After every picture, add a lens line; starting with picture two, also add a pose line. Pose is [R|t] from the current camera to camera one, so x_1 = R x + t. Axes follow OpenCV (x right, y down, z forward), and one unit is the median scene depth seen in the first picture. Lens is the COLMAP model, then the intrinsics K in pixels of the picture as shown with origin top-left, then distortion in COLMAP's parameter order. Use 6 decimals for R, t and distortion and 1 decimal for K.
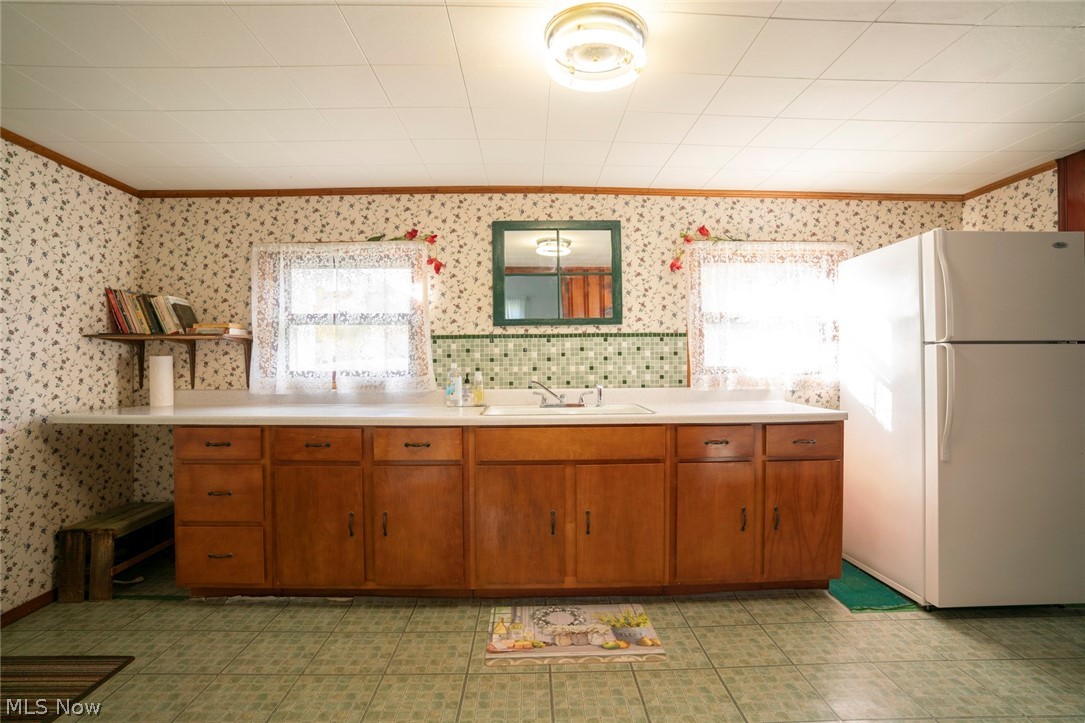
lens RADIAL K [[523.3, 0, 543.5], [0, 523.3, 359.1], [0, 0, 1]] dist [-0.083387, 0.034292]
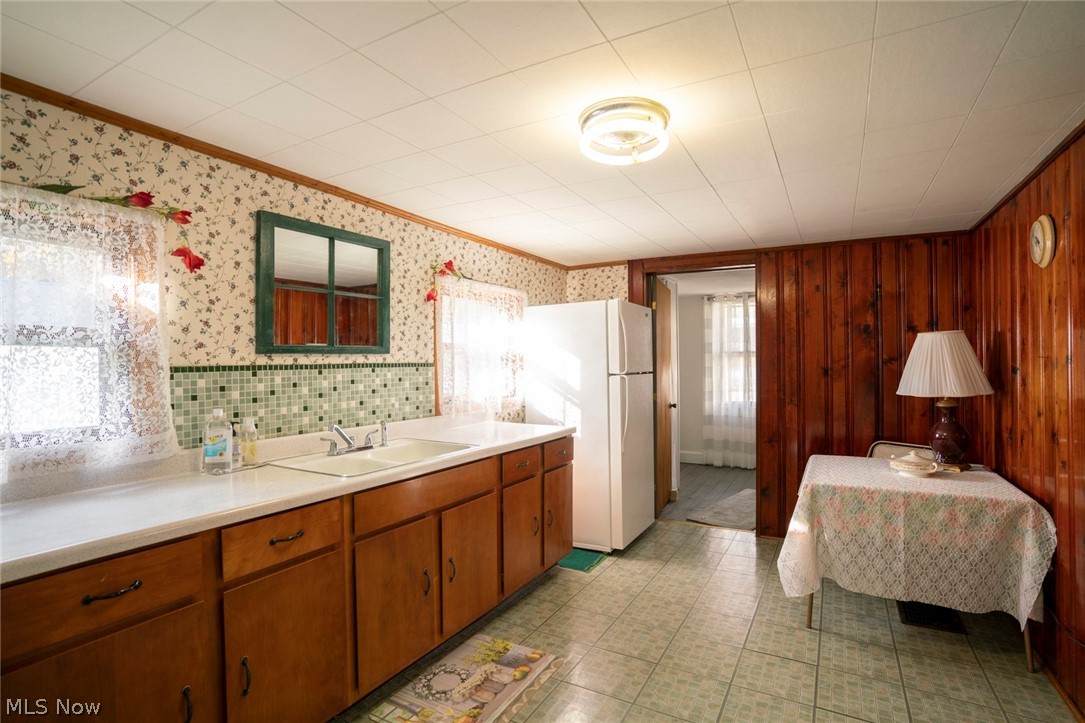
lens RADIAL K [[528.0, 0, 542.5], [0, 528.0, 361.5], [0, 0, 1]] dist [-0.089941, 0.042131]
pose [[0.514935, 0.003796, 0.857221, -0.505986], [0.001412, 0.999985, -0.005276, -0.047722], [-0.857228, 0.003927, 0.514922, 0.288489]]
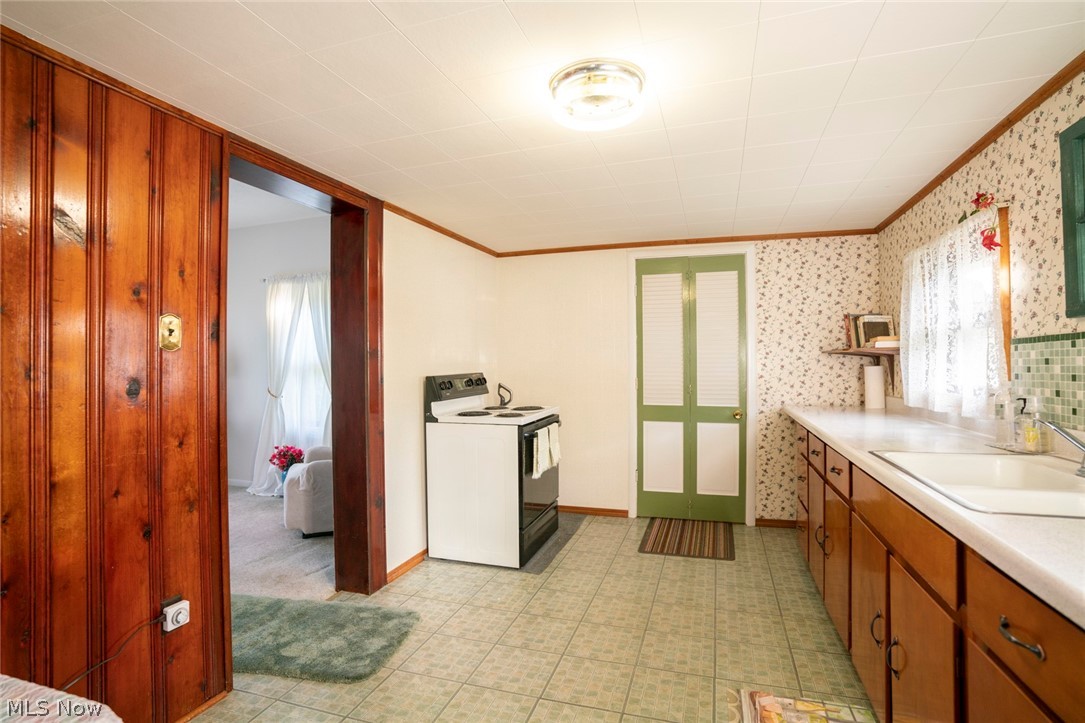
lens RADIAL K [[523.3, 0, 543.5], [0, 523.3, 359.1], [0, 0, 1]] dist [-0.083387, 0.034292]
pose [[-0.336514, -0.003278, -0.941673, 0.596038], [0.016751, 0.999815, -0.009467, -0.023184], [0.941530, -0.018959, -0.336397, 0.641550]]
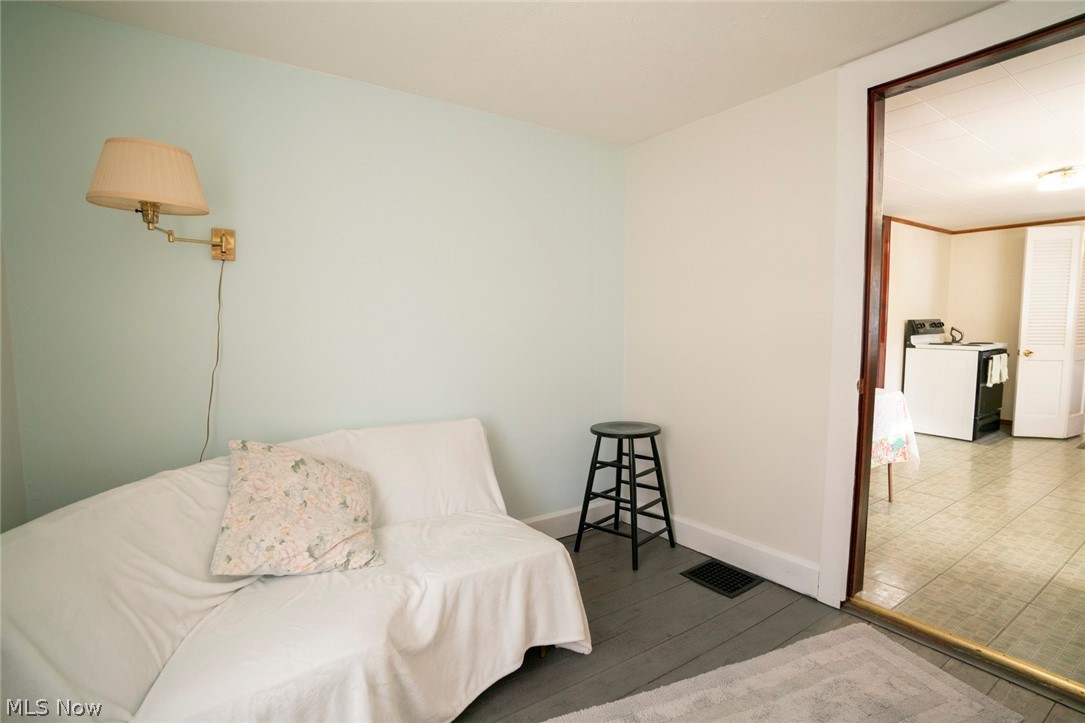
lens RADIAL K [[523.3, 0, 543.5], [0, 523.3, 359.1], [0, 0, 1]] dist [-0.083387, 0.034292]
pose [[-0.845807, 0.045375, -0.531557, 1.694864], [0.006992, 0.997234, 0.074000, -0.002647], [0.533444, 0.058873, -0.843784, 0.856207]]
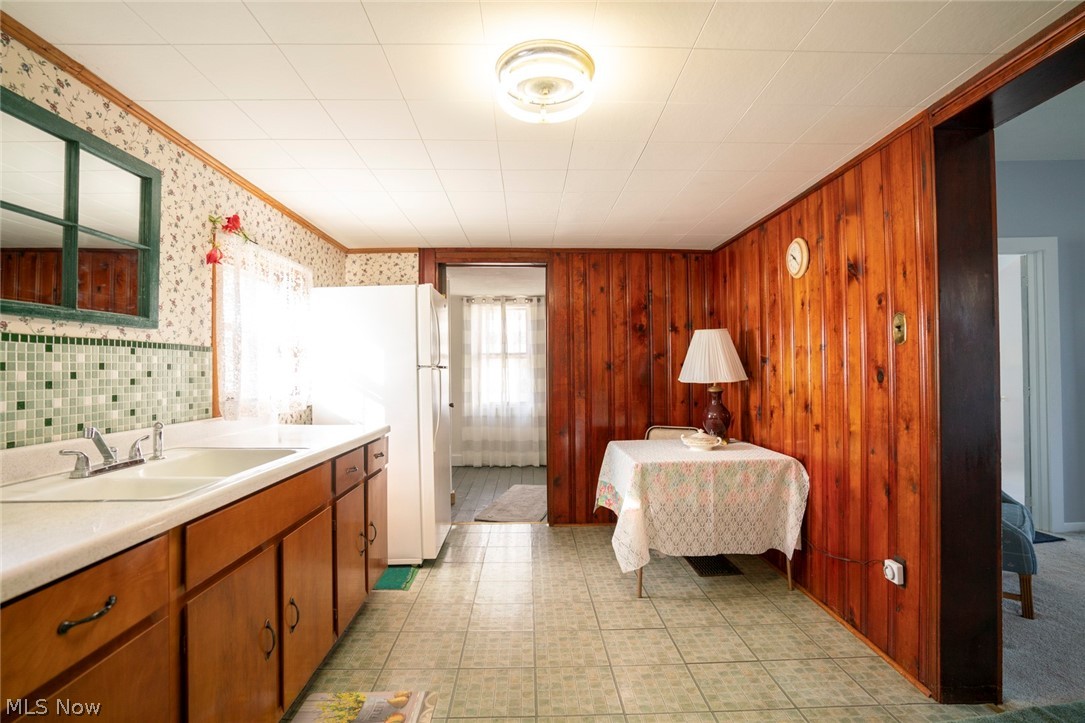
lens RADIAL K [[528.0, 0, 542.5], [0, 528.0, 361.5], [0, 0, 1]] dist [-0.089941, 0.042131]
pose [[-0.002013, 0.023689, 0.999717, -0.483901], [0.004391, 0.999710, -0.023680, -0.008960], [-0.999988, 0.004342, -0.002117, 0.519198]]
